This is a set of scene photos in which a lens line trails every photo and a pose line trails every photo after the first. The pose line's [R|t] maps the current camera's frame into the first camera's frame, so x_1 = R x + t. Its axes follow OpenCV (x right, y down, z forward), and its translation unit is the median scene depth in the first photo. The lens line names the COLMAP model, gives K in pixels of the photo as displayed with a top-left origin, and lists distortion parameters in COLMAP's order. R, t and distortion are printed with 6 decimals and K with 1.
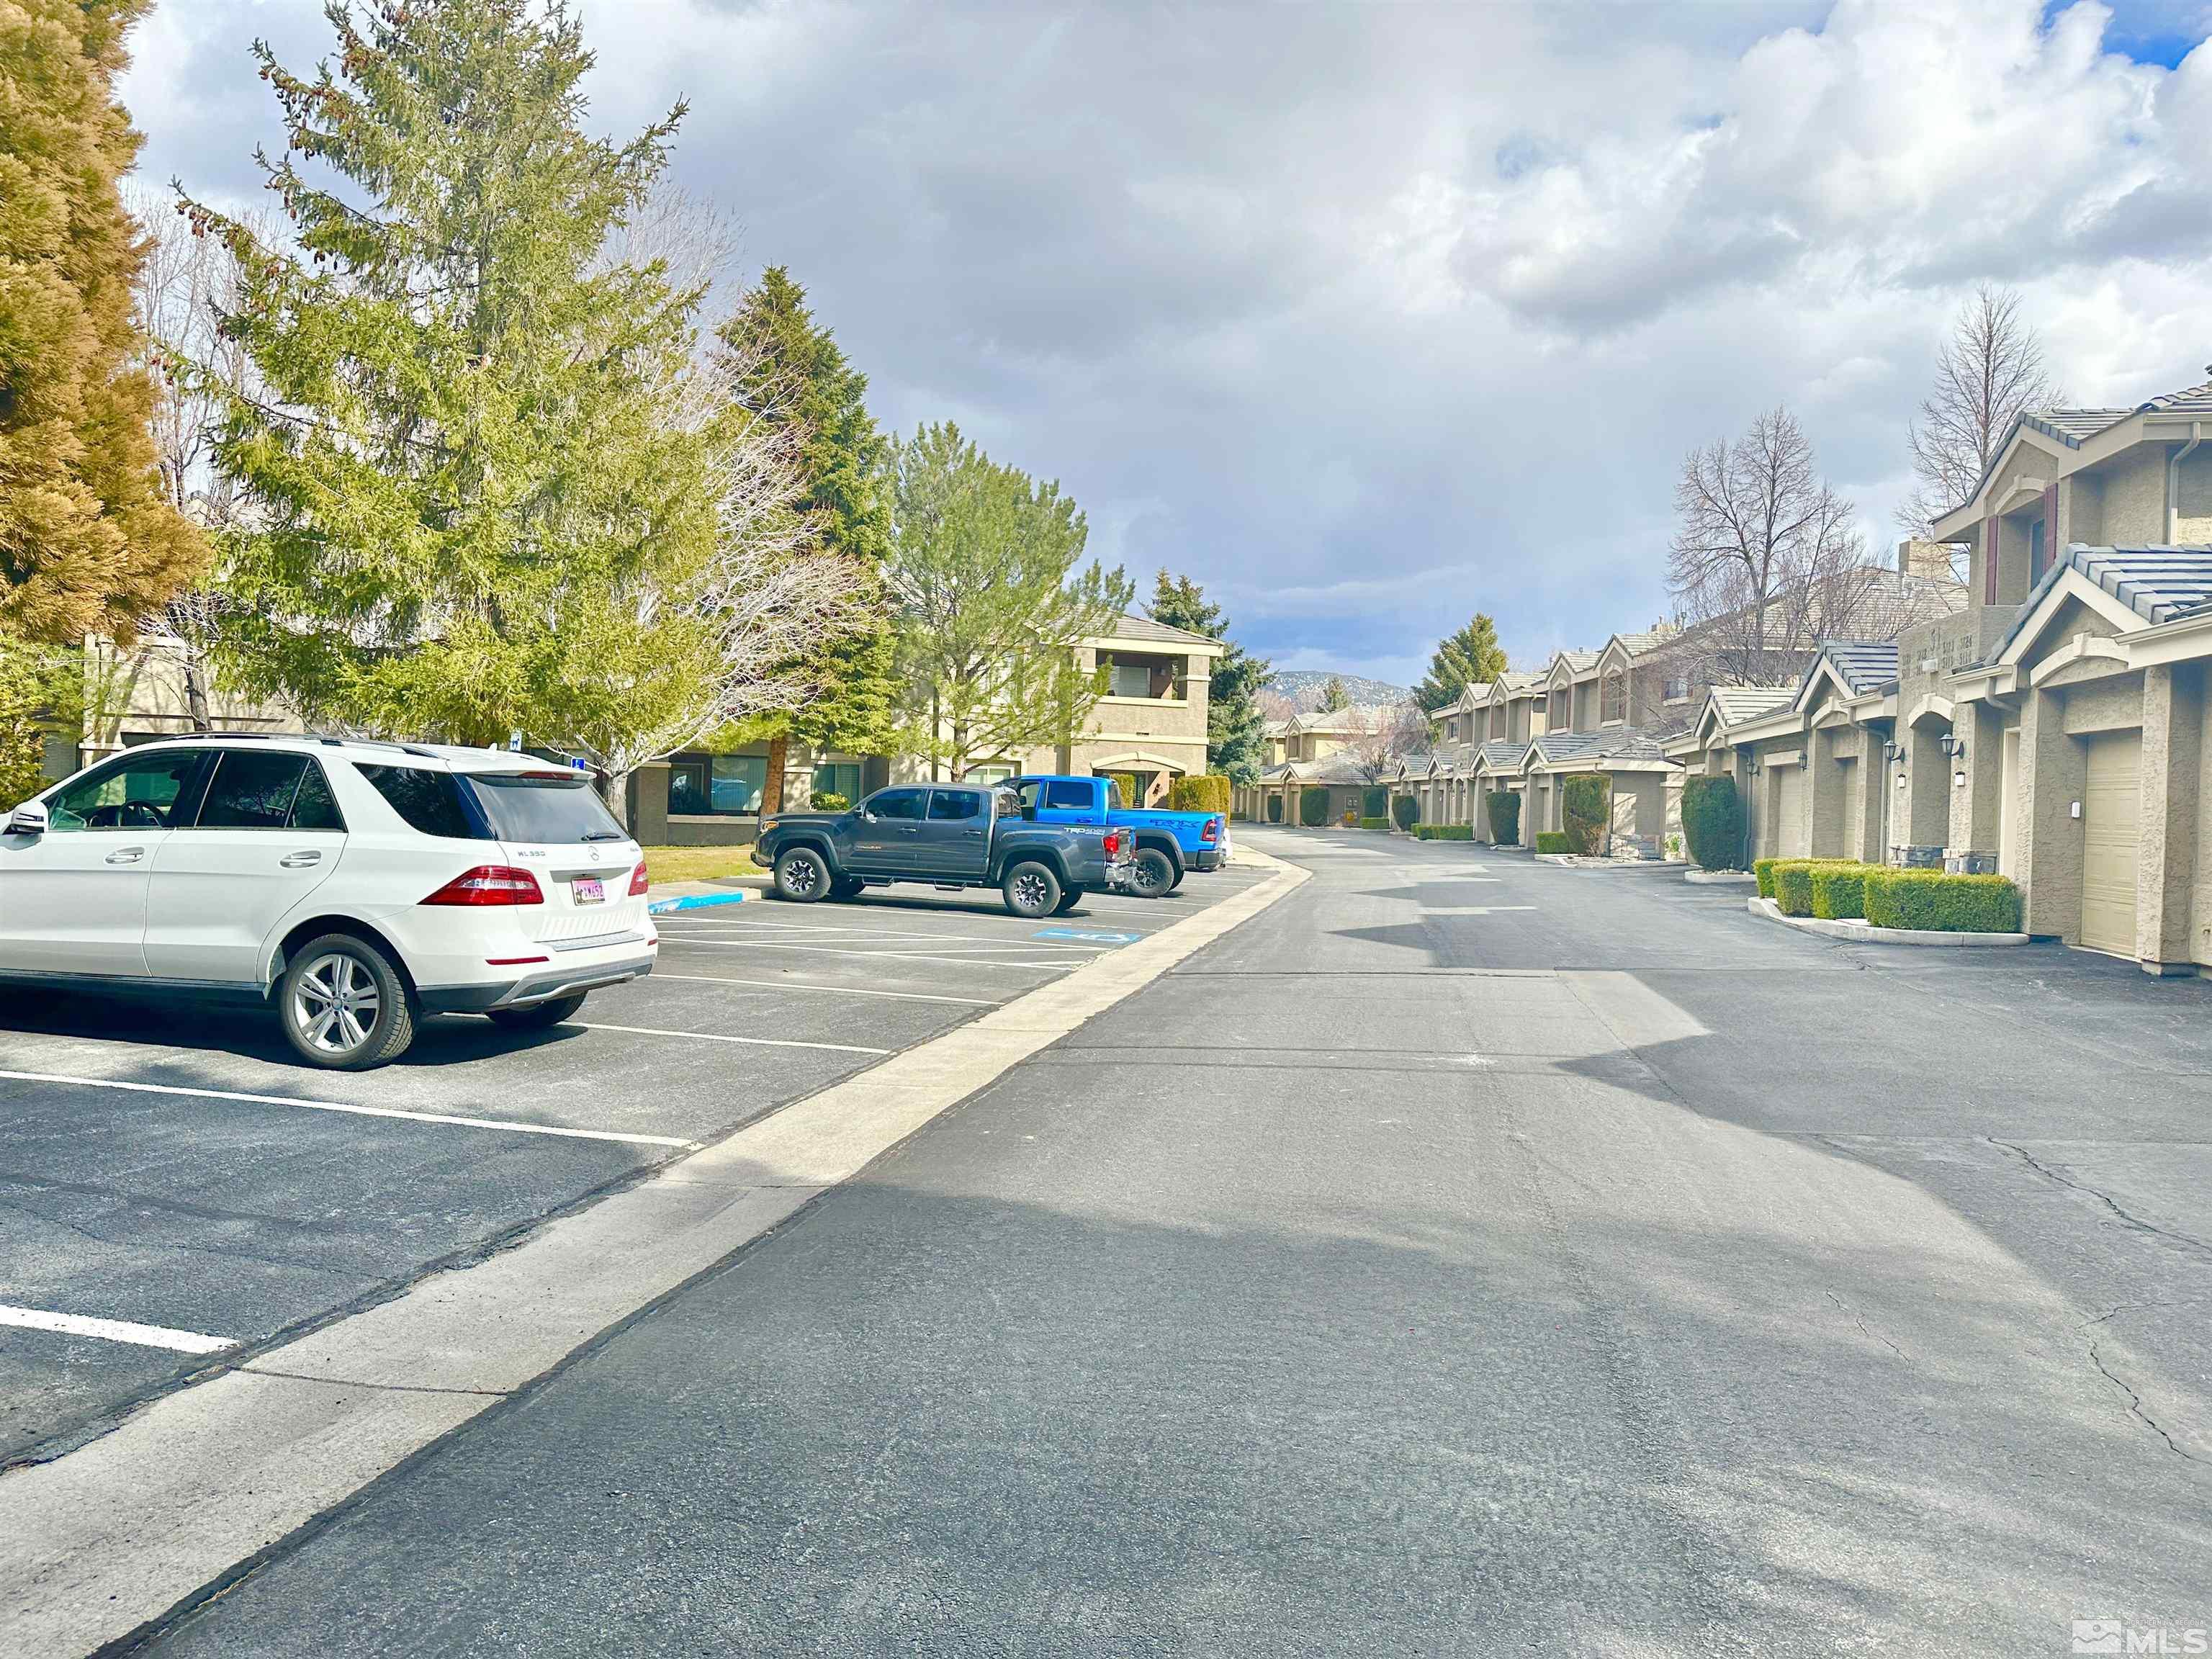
lens RADIAL K [[1569.2, 0, 1097.6], [0, 1569.2, 830.6], [0, 0, 1]] dist [0.020579, -0.028008]
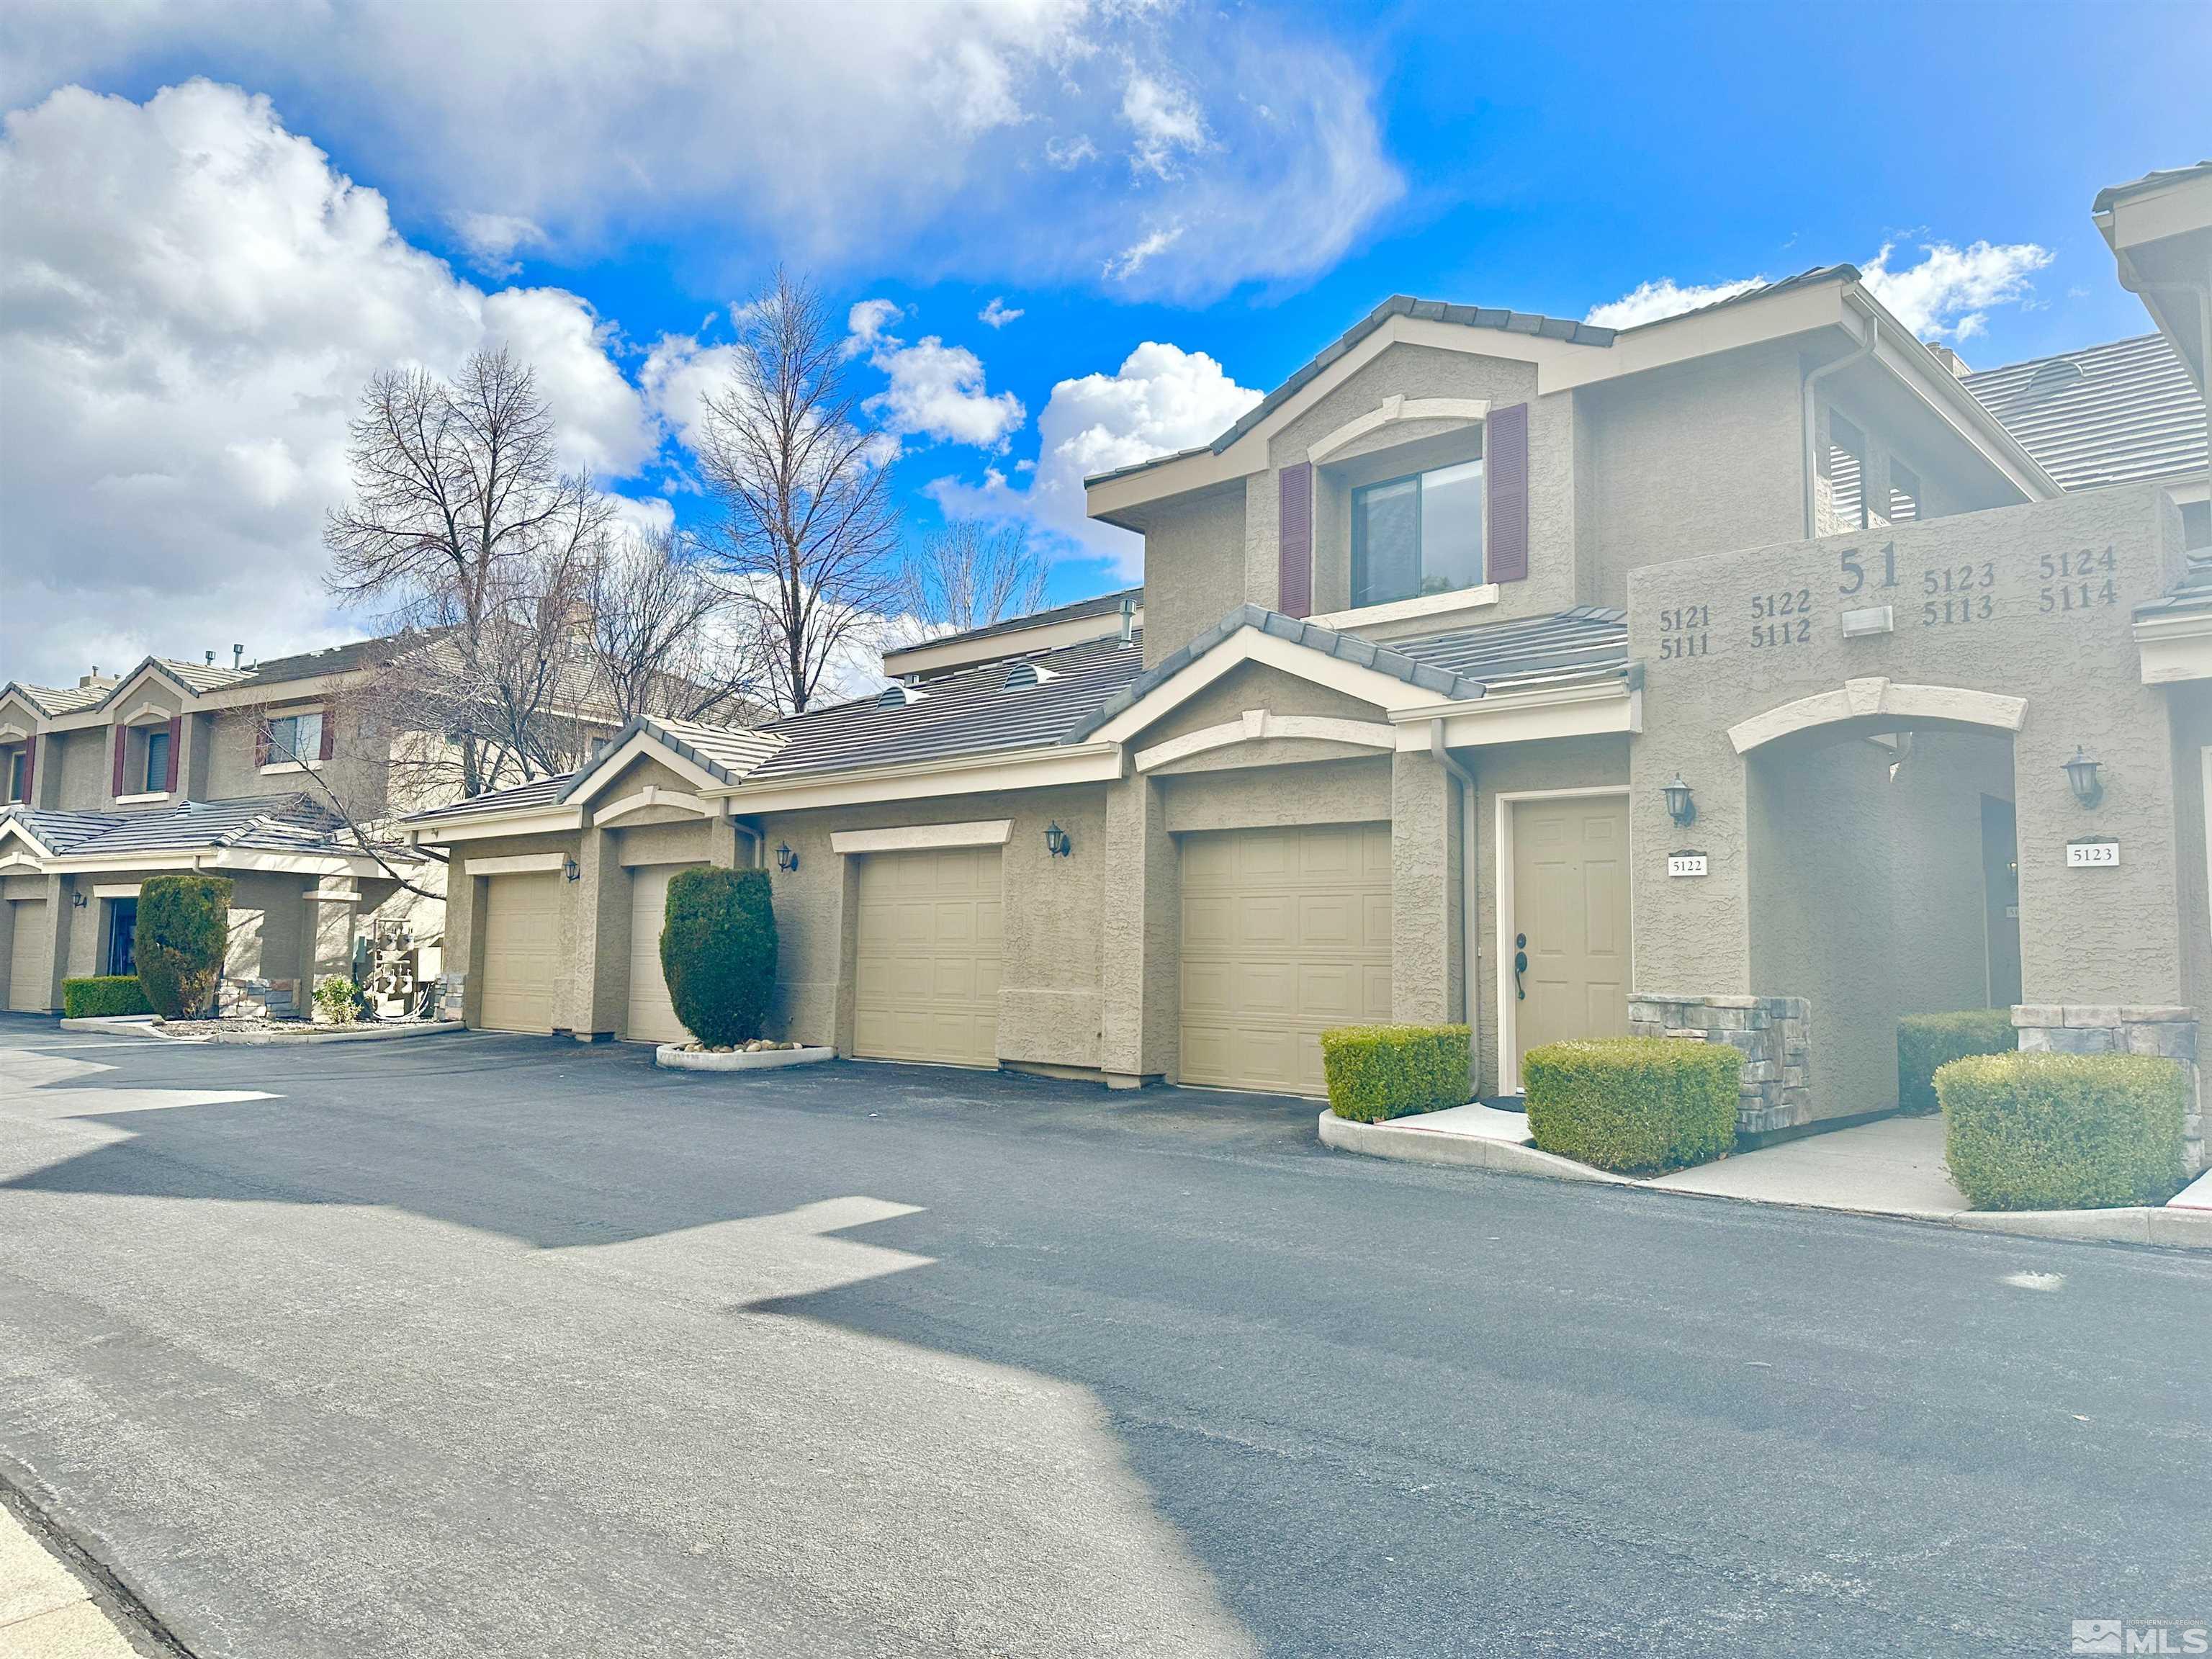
lens RADIAL K [[1569.2, 0, 1098.6], [0, 1569.2, 830.9], [0, 0, 1]] dist [0.020579, -0.028008]
pose [[0.522652, 0.058299, 0.850550, -0.002124], [0.013716, 0.996955, -0.076762, -0.003512], [-0.852436, 0.051786, 0.520261, 0.420808]]
